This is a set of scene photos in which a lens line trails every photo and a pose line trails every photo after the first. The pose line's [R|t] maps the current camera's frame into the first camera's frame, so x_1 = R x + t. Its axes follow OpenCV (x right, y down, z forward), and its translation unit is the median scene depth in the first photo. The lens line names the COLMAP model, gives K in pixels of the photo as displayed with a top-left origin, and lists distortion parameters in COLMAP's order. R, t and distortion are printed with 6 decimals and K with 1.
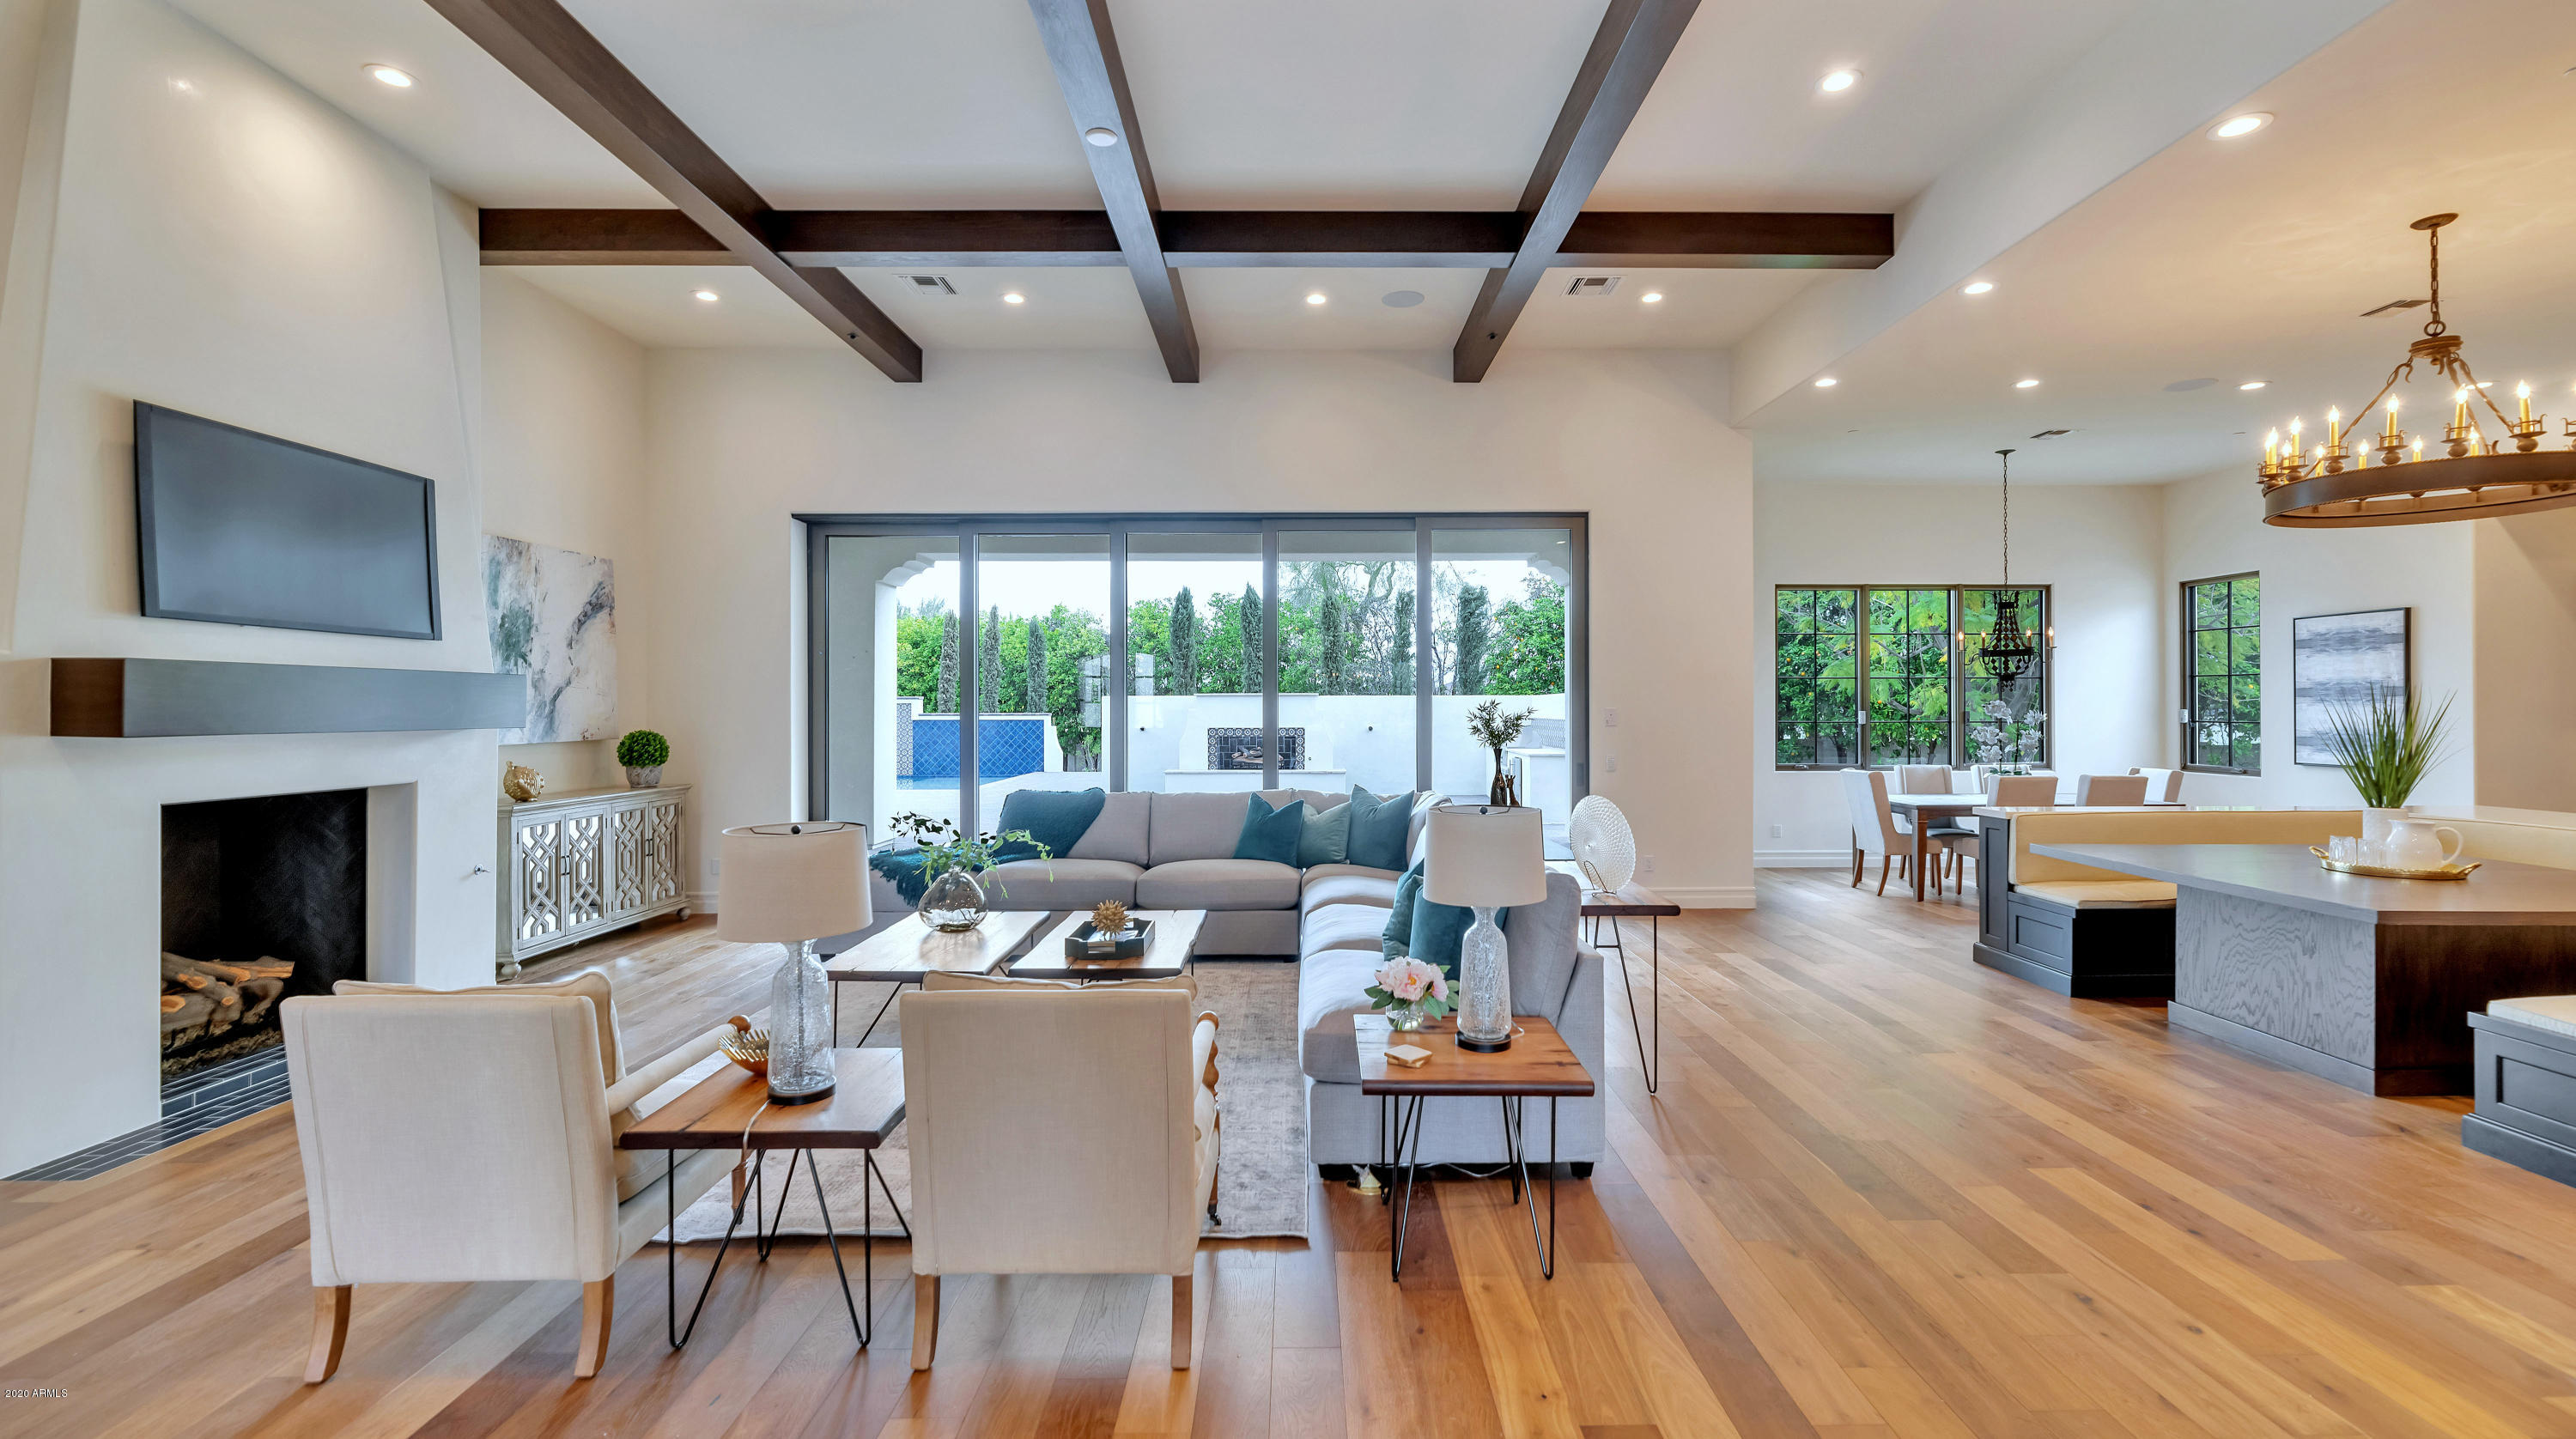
lens RADIAL K [[1089.1, 0, 1304.8], [0, 1089.1, 707.6], [0, 0, 1]] dist [-0.002602, -0.000349]
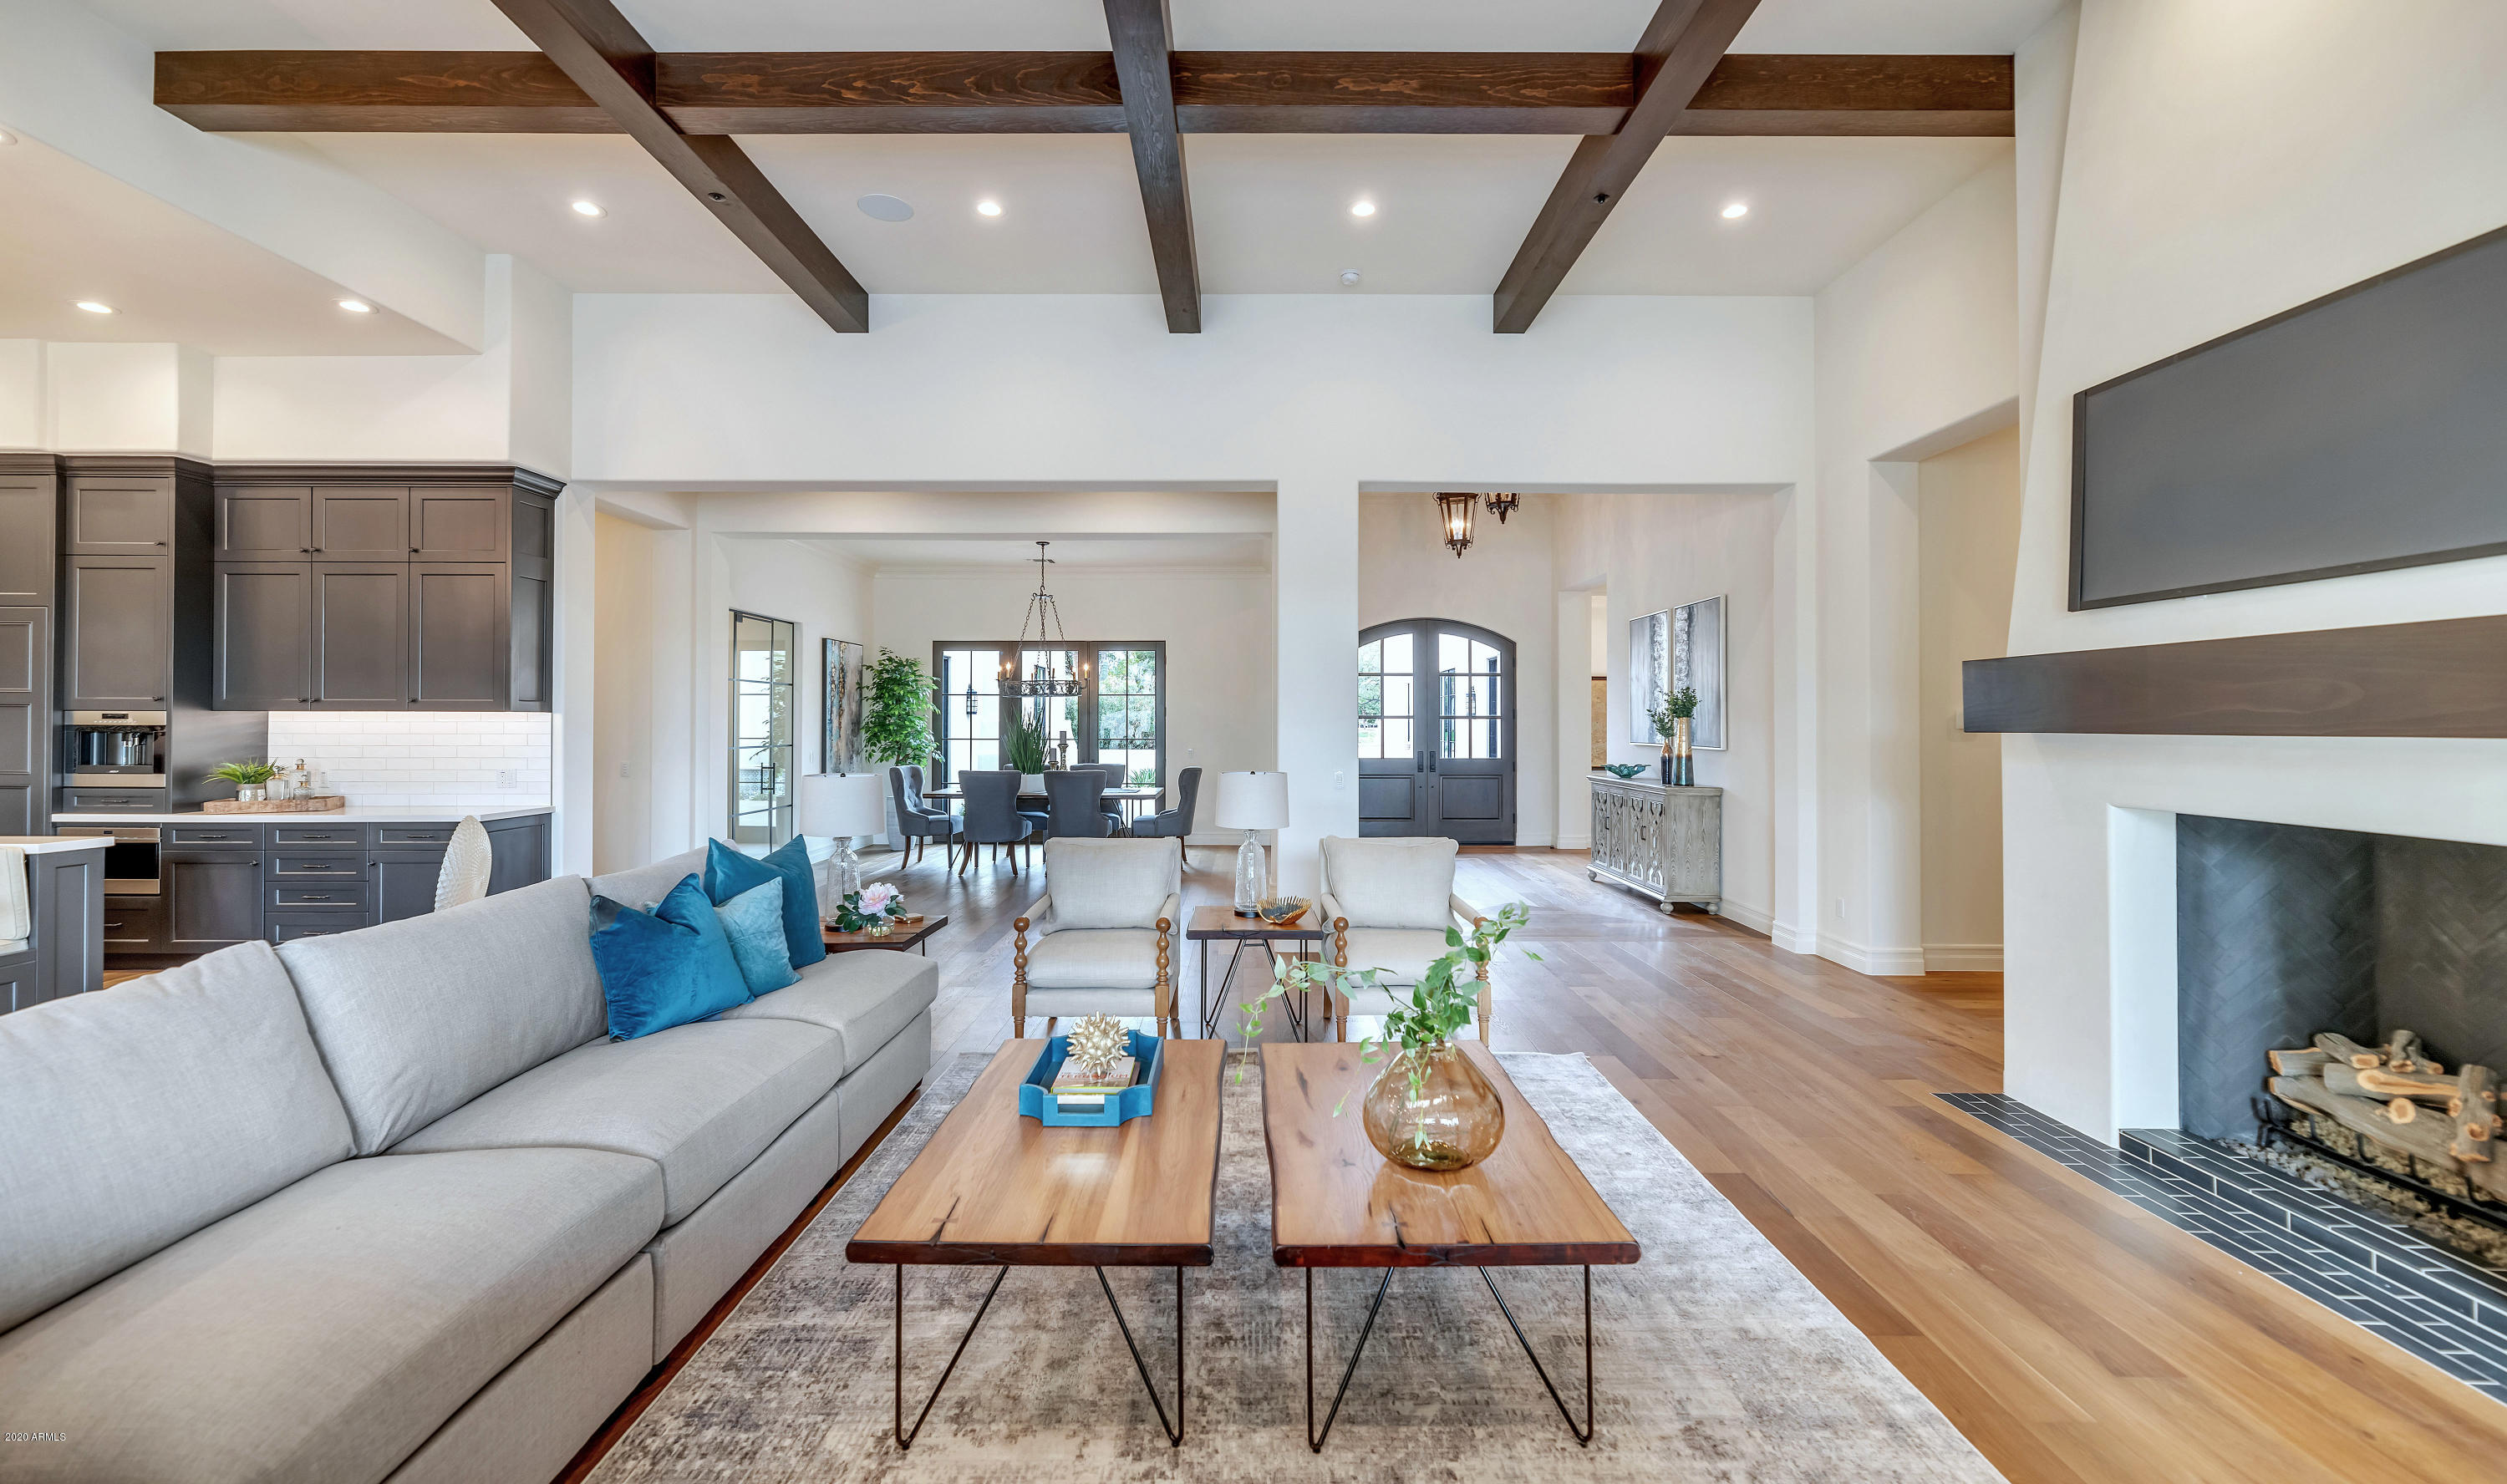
lens RADIAL K [[1054.4, 0, 1231.5], [0, 1054.4, 728.2], [0, 0, 1]] dist [0.017356, -0.001260]
pose [[-0.999633, 0.000738, 0.027098, -0.186900], [0.000906, 0.999981, 0.006157, 0.007694], [-0.027093, 0.006179, -0.999614, 1.107529]]
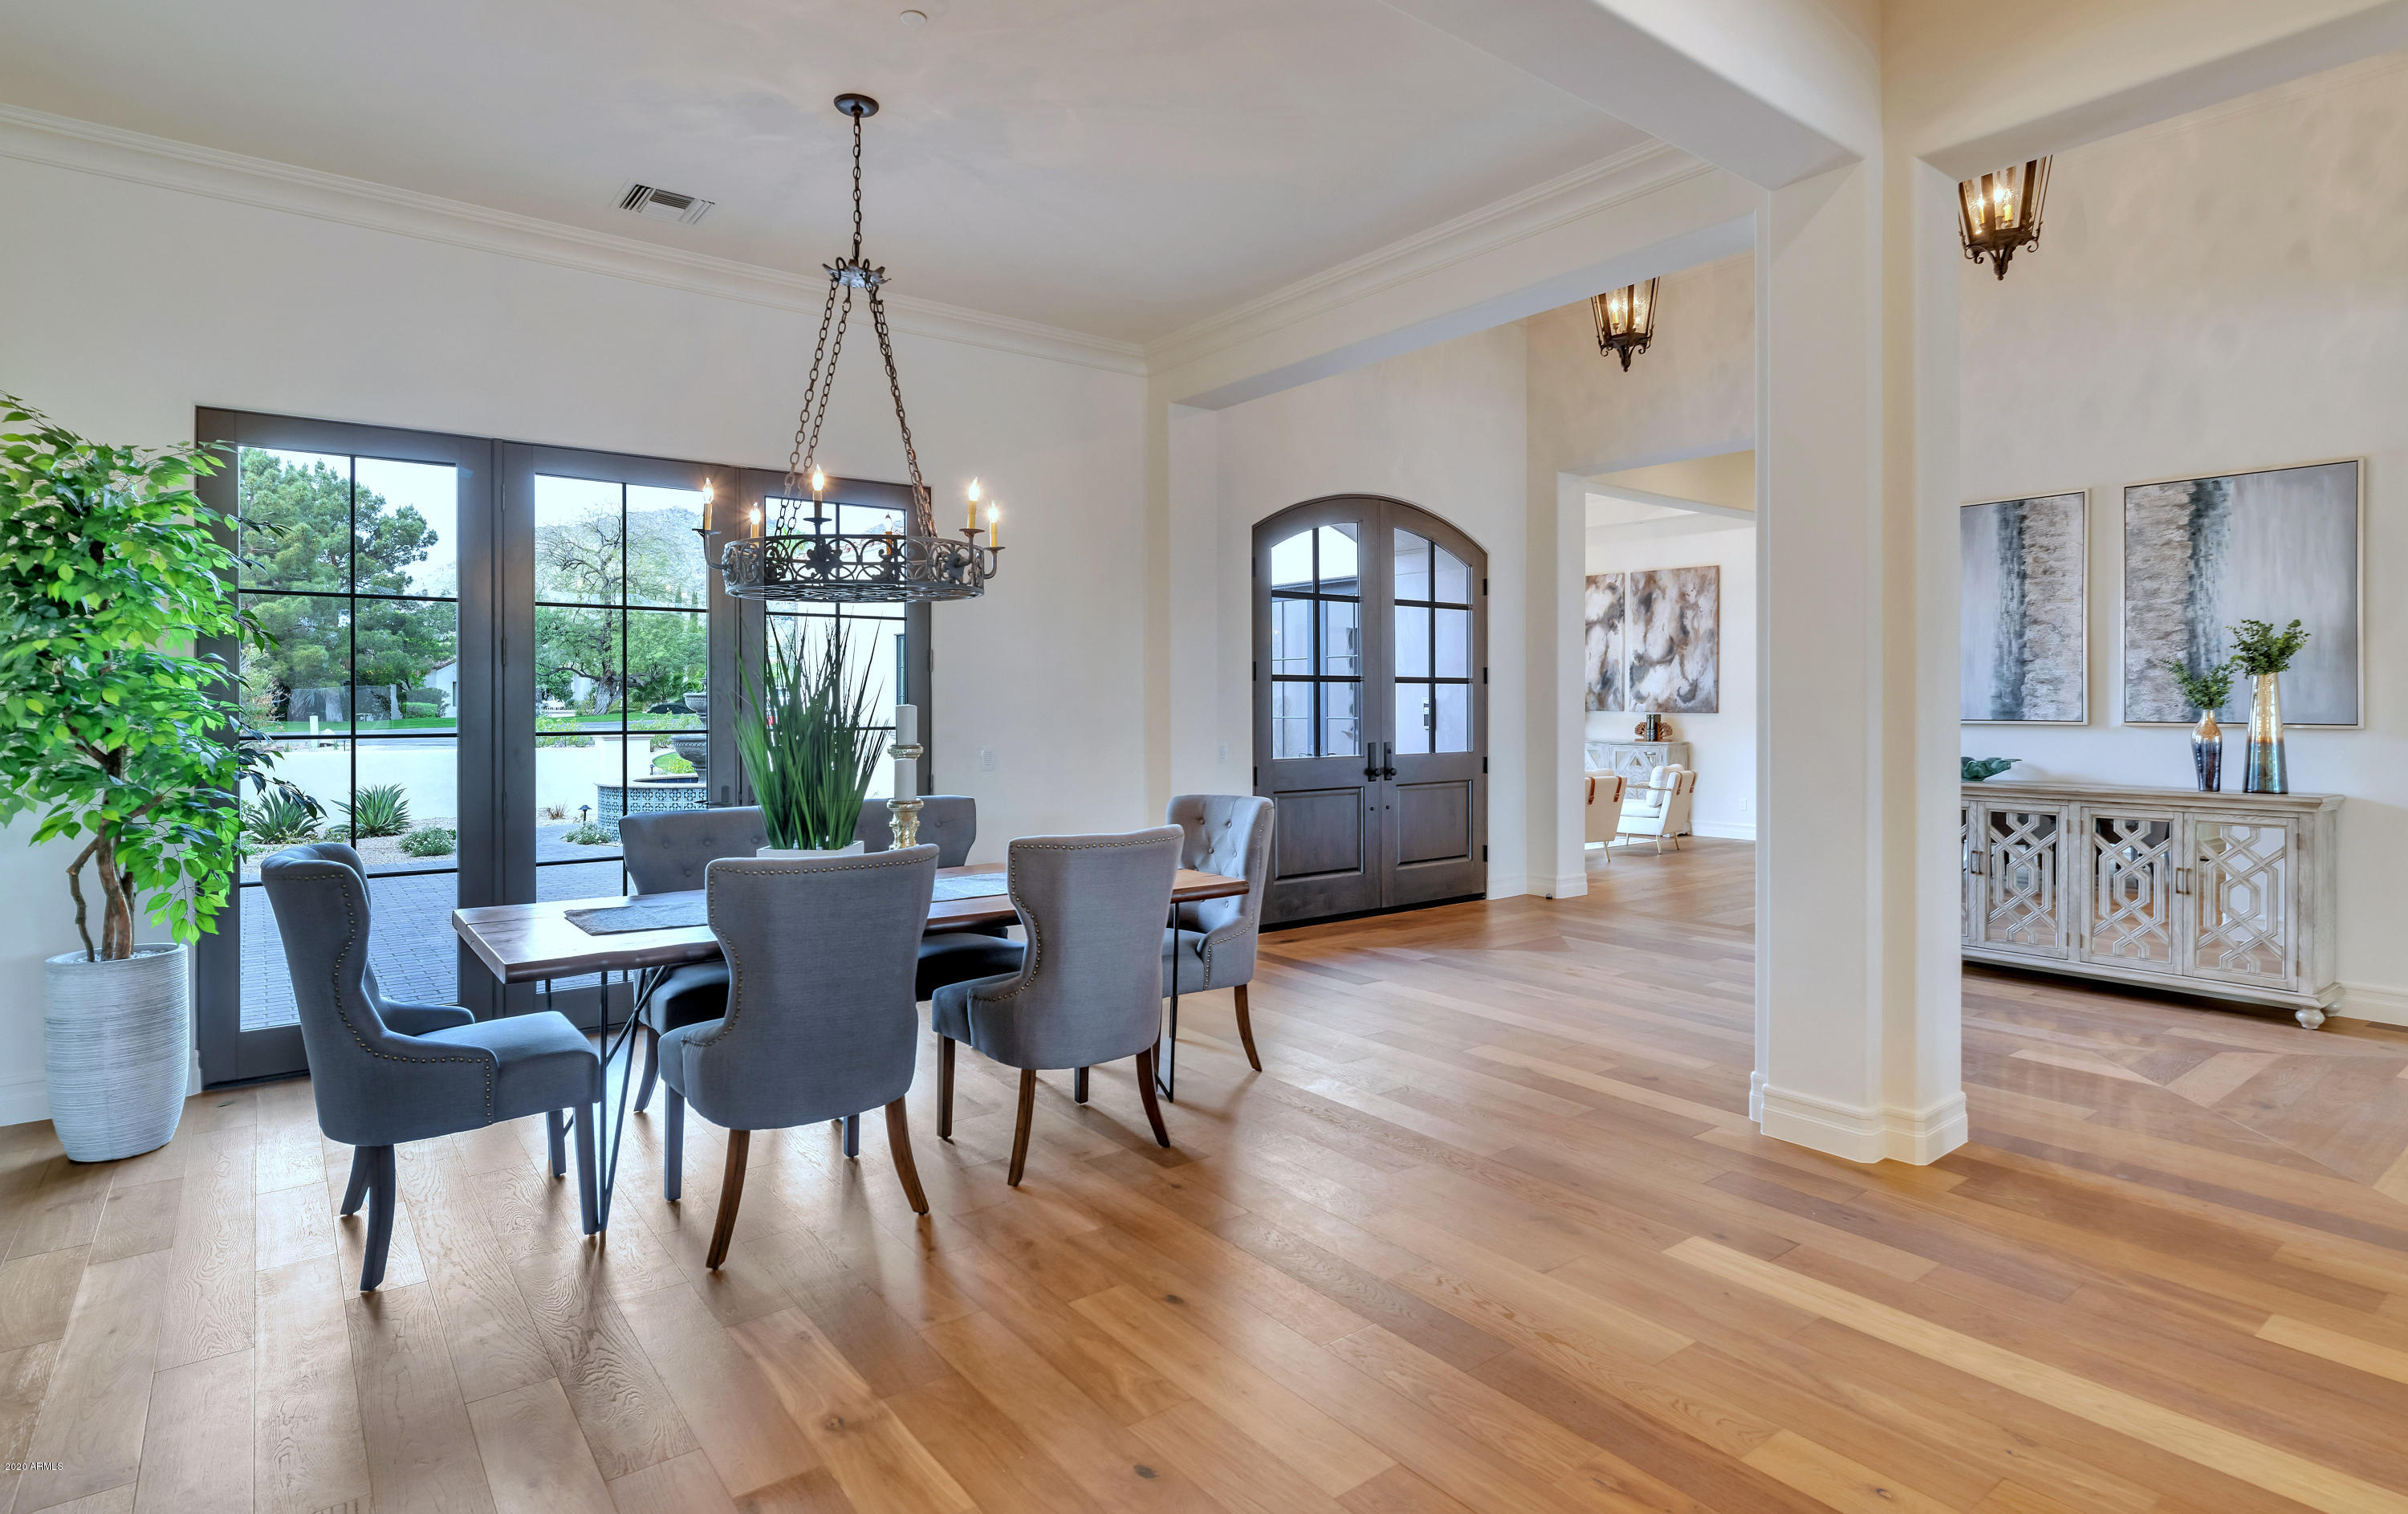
lens RADIAL K [[1221.6, 0, 1165.1], [0, 1221.6, 693.8], [0, 0, 1]] dist [-0.014375, -0.000386]
pose [[-0.803532, -0.000950, -0.595261, 0.337977], [0.003461, 0.999974, -0.006267, 0.019310], [0.595251, -0.007095, -0.803508, 0.125424]]
